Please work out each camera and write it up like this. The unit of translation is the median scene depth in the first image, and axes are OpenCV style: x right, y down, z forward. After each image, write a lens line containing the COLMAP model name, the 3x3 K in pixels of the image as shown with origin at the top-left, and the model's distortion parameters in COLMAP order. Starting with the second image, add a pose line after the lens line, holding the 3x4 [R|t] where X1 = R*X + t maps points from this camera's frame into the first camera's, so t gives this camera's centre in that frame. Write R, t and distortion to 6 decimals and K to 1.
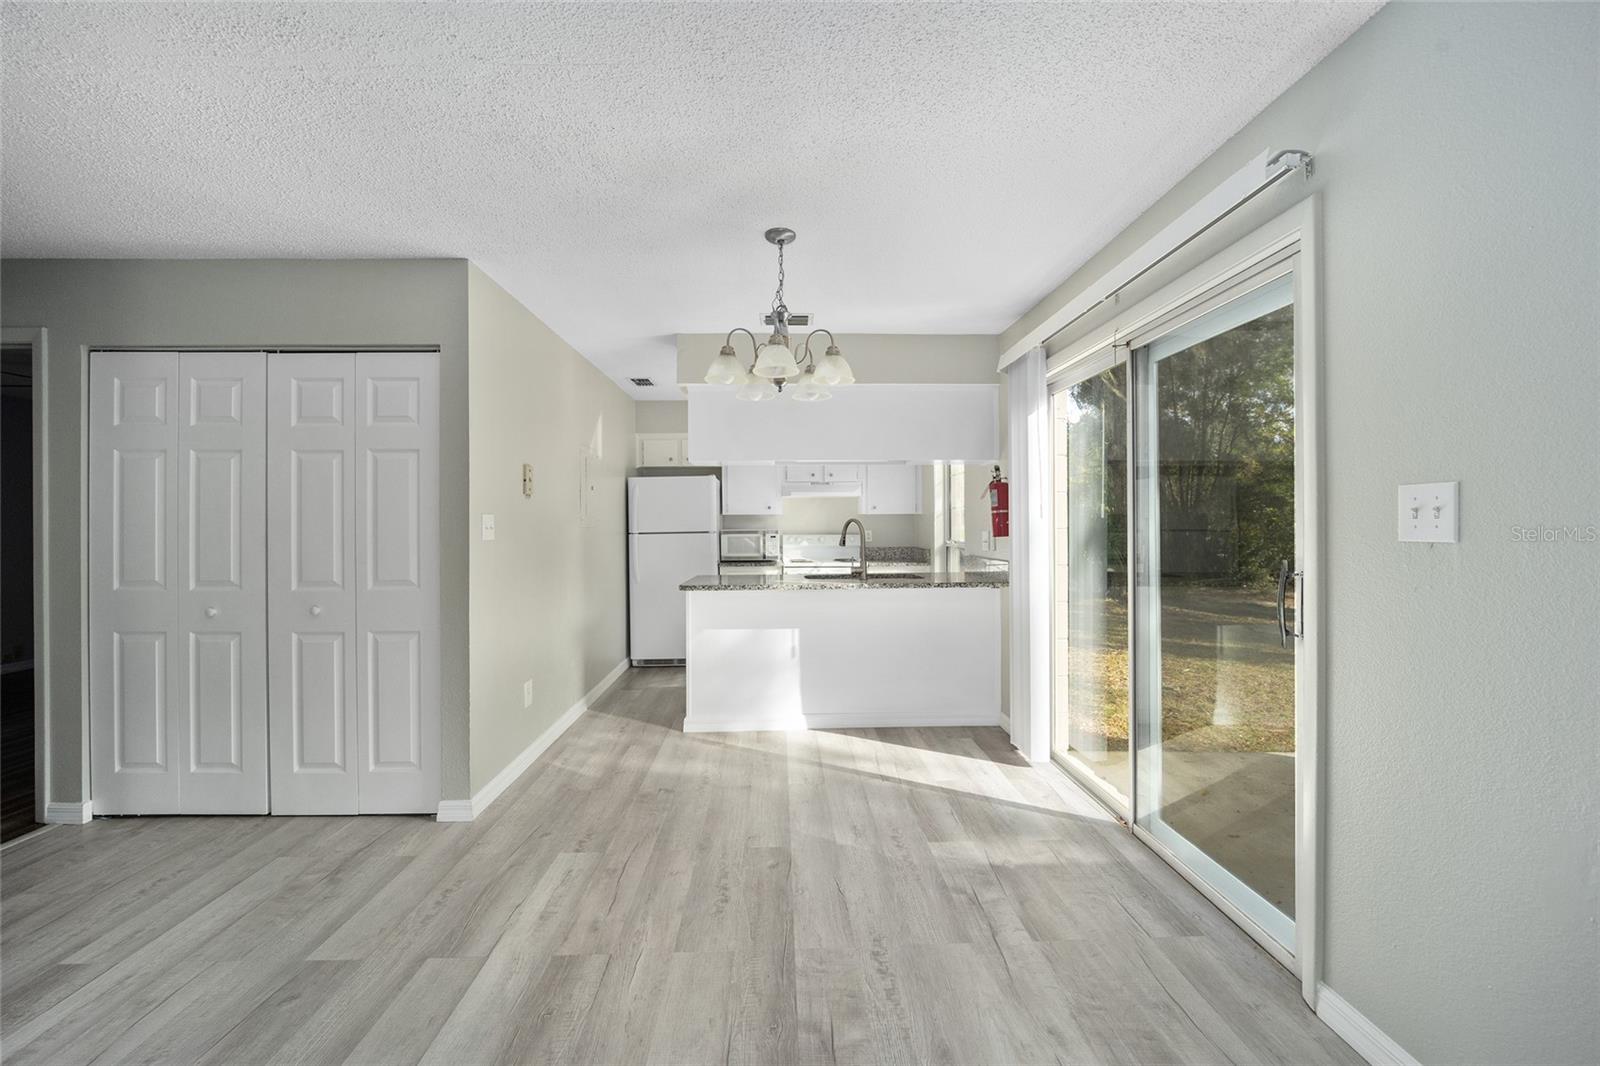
lens RADIAL K [[650.7, 0, 795.8], [0, 650.7, 525.3], [0, 0, 1]] dist [-0.011646, 0.000148]
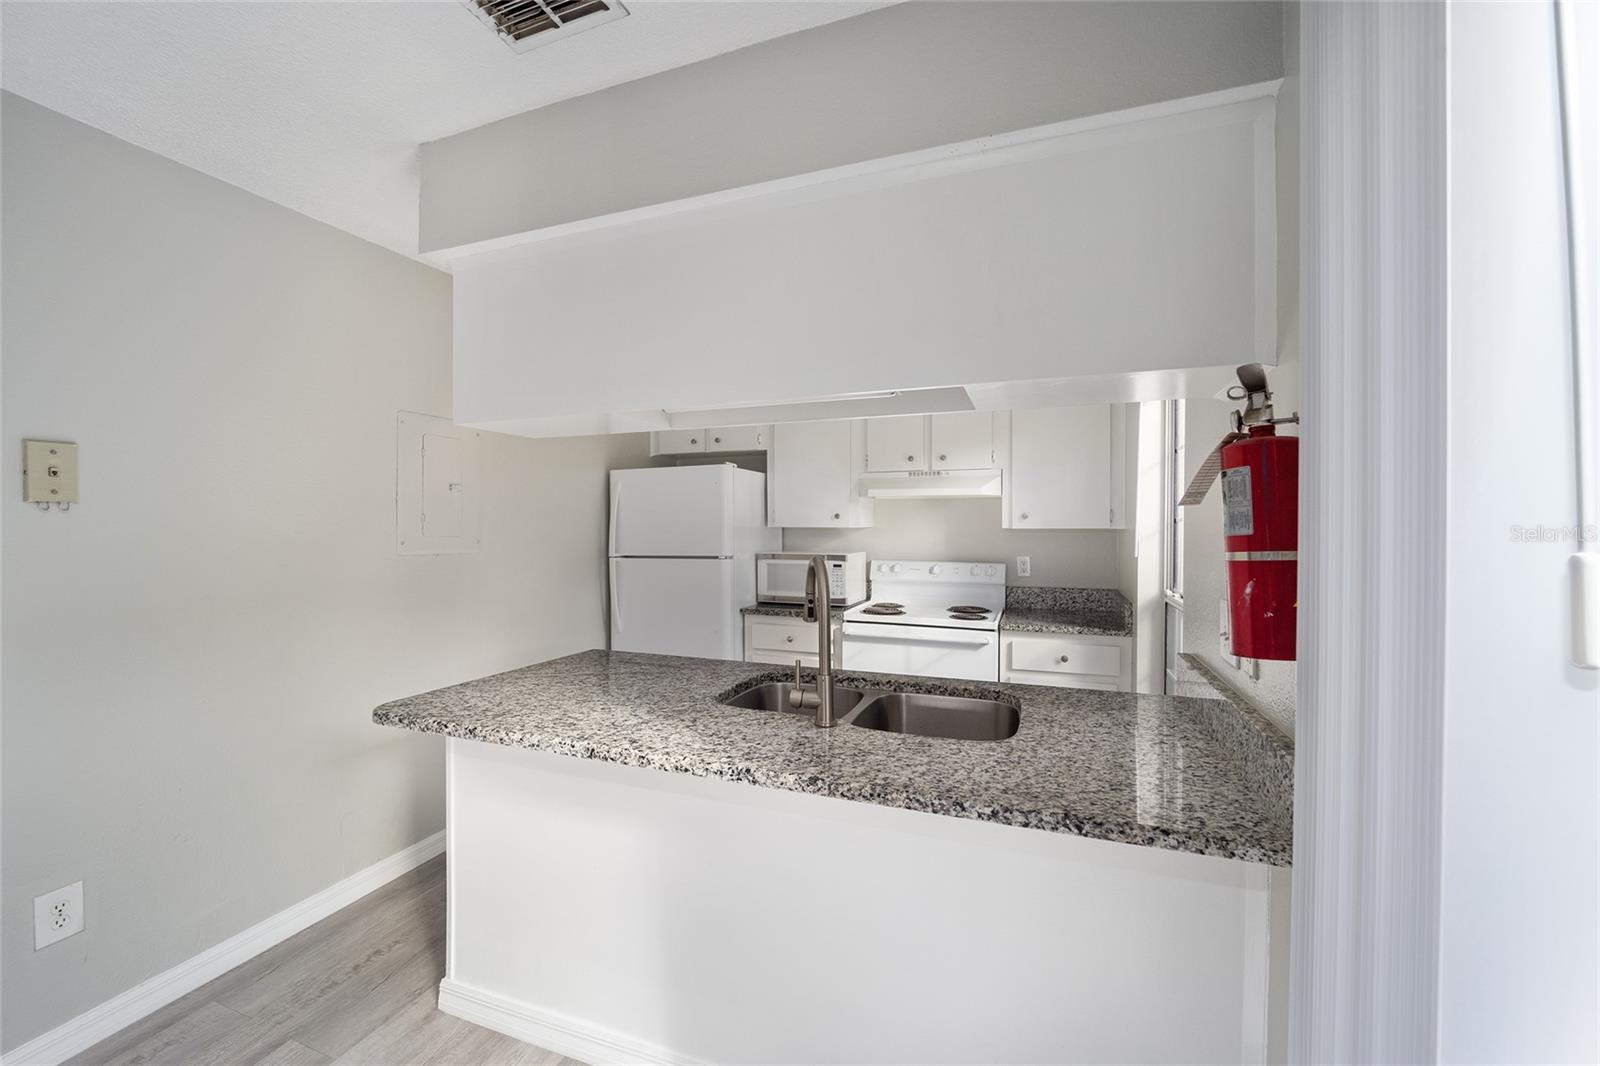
lens RADIAL K [[644.4, 0, 794.7], [0, 644.4, 529.8], [0, 0, 1]] dist [-0.013186, -0.000066]
pose [[0.922849, 0.010510, -0.385019, 0.241780], [-0.007185, 0.999923, 0.010074, -0.032138], [0.385095, -0.006530, 0.922854, 0.703874]]
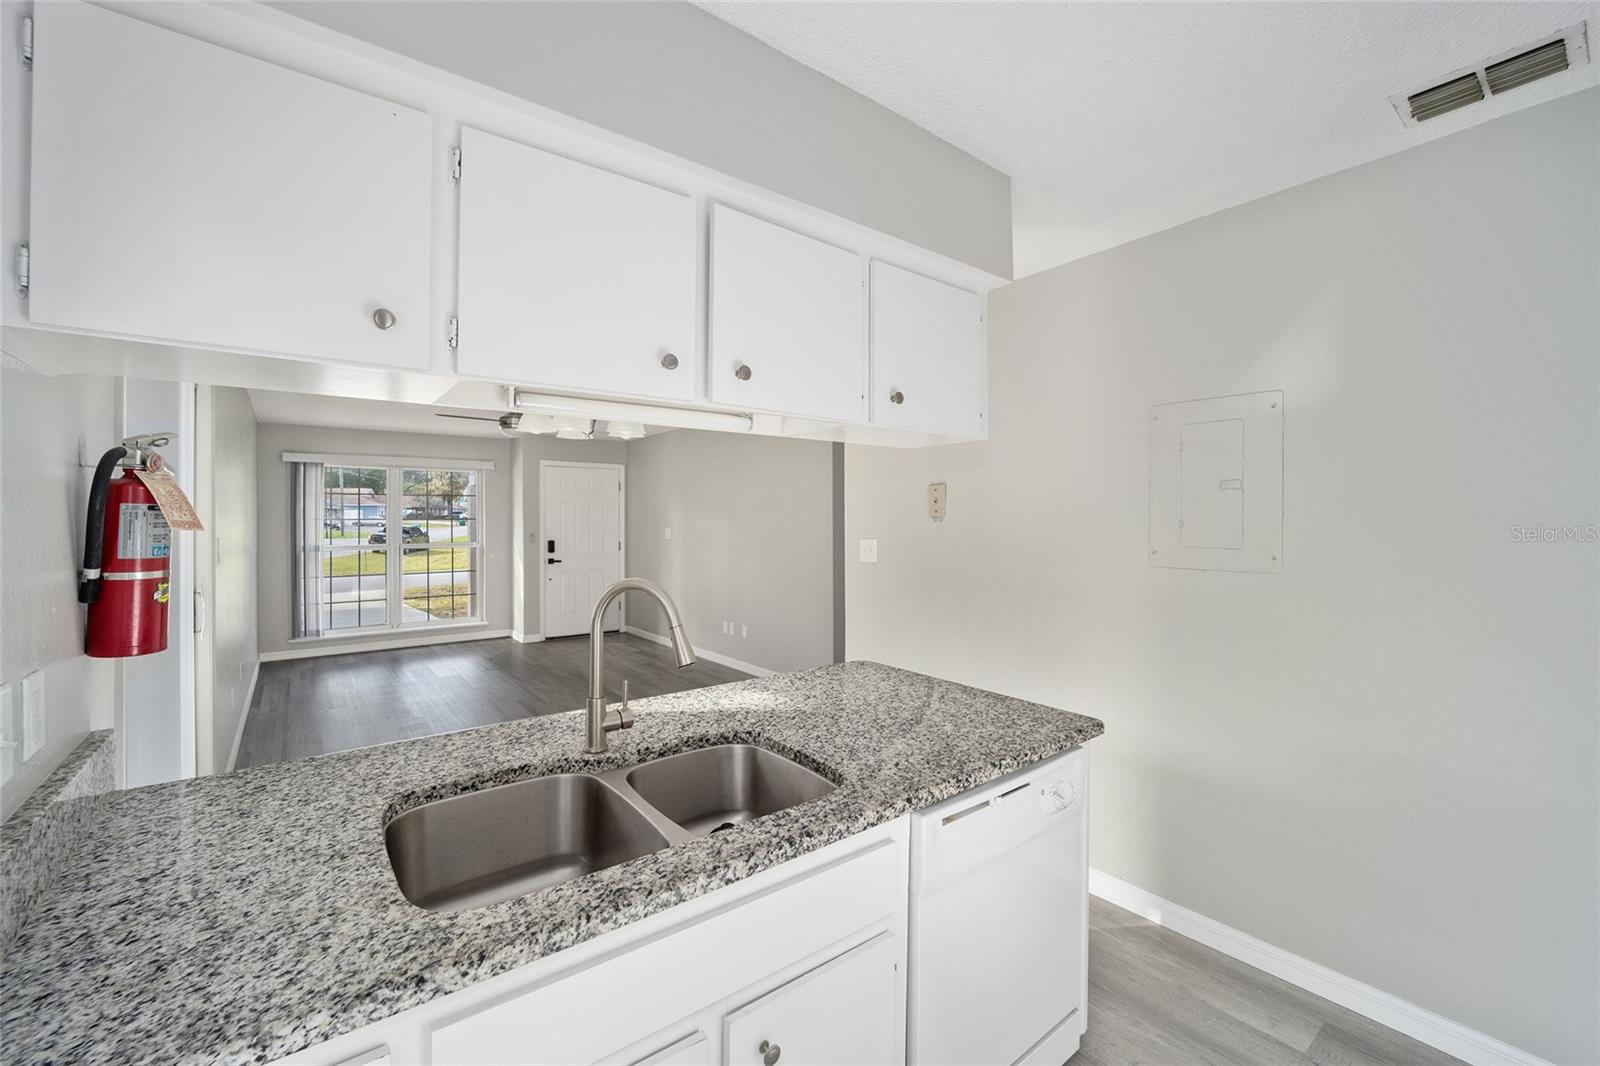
lens RADIAL K [[650.7, 0, 795.8], [0, 650.7, 525.3], [0, 0, 1]] dist [-0.011646, 0.000148]
pose [[-0.807424, 0.014990, -0.589781, 0.237341], [0.008192, 0.999866, 0.014198, -0.045816], [0.589915, 0.006632, -0.807438, 1.440082]]
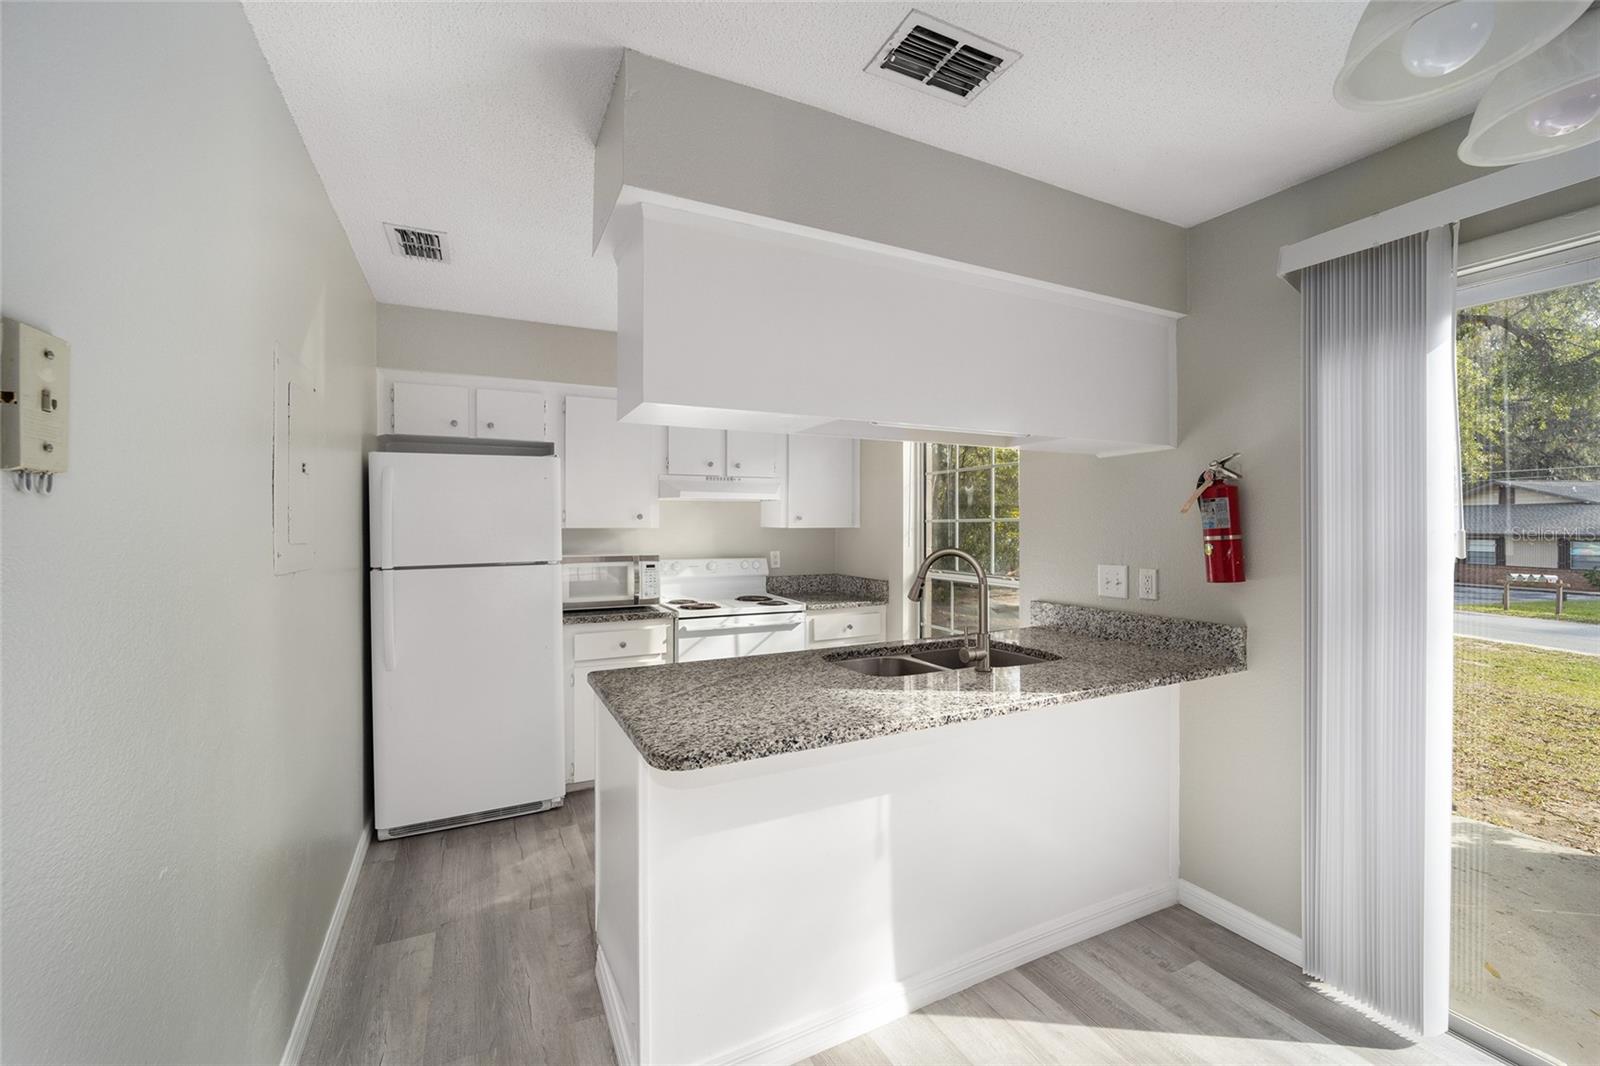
lens RADIAL K [[645.5, 0, 795.5], [0, 645.5, 527.3], [0, 0, 1]] dist [-0.011443, 0.000870]
pose [[0.908722, 0.003654, 0.417386, -0.251757], [-0.003972, 0.999992, -0.000107, -0.028271], [-0.417383, -0.001561, 0.908729, 0.650853]]
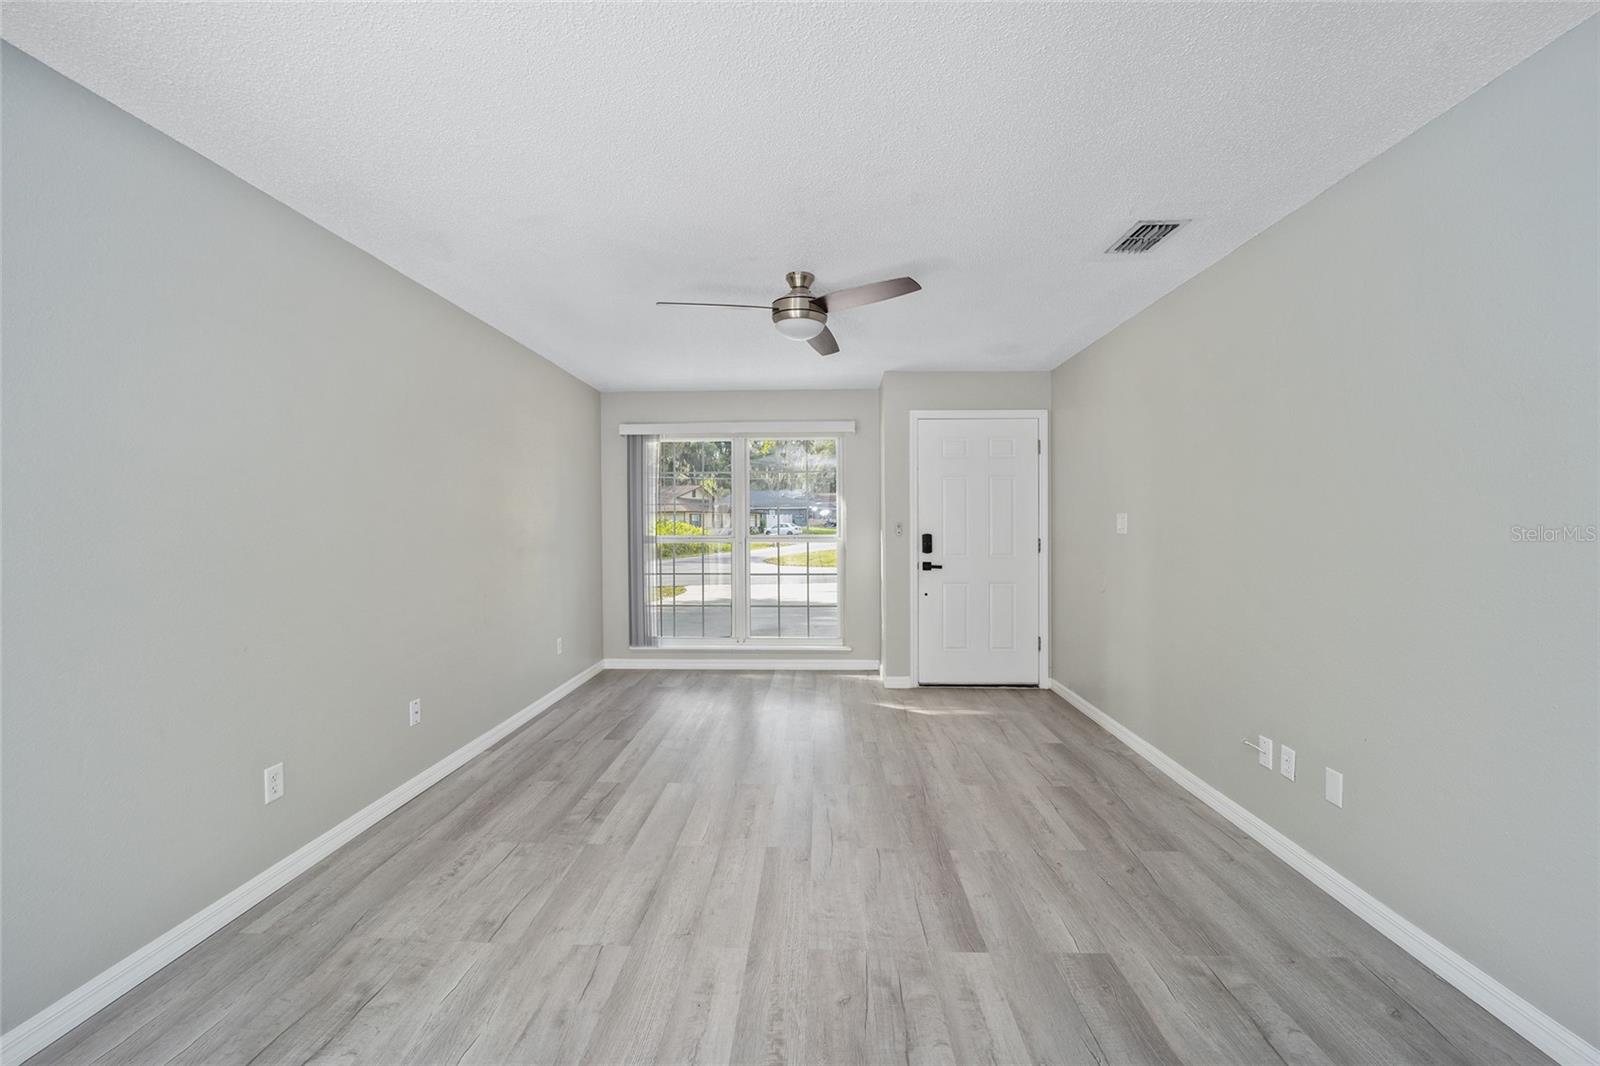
lens RADIAL K [[646.7, 0, 795.7], [0, 646.7, 527.4], [0, 0, 1]] dist [-0.014401, -0.000305]
pose [[-0.997633, 0.010246, 0.067989, -0.160332], [0.010966, 0.999888, 0.010227, -0.006039], [-0.067876, 0.010949, -0.997634, 0.679892]]
